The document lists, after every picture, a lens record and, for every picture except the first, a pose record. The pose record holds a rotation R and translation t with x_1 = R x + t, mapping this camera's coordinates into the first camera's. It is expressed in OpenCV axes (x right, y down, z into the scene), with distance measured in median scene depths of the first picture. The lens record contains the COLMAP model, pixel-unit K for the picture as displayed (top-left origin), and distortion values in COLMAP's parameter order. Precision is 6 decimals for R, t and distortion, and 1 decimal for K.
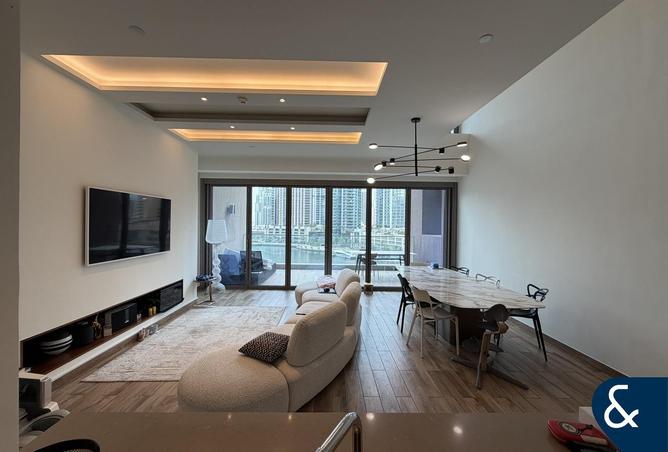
lens RADIAL K [[270.6, 0, 334.0], [0, 270.6, 226.0], [0, 0, 1]] dist [0.001006, 0.000149]
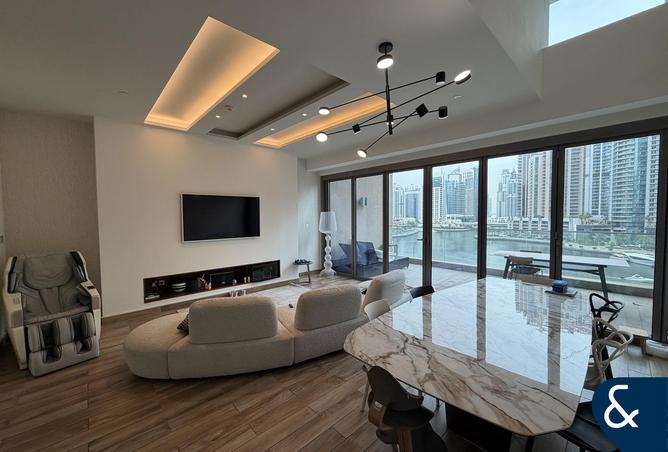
lens RADIAL K [[270.6, 0, 334.0], [0, 270.6, 226.0], [0, 0, 1]] dist [0.001006, 0.000149]
pose [[0.656320, 0.012017, -0.754387, 0.530440], [0.008897, 0.999680, 0.023664, 0.011188], [0.754430, -0.022243, 0.656003, 0.355677]]
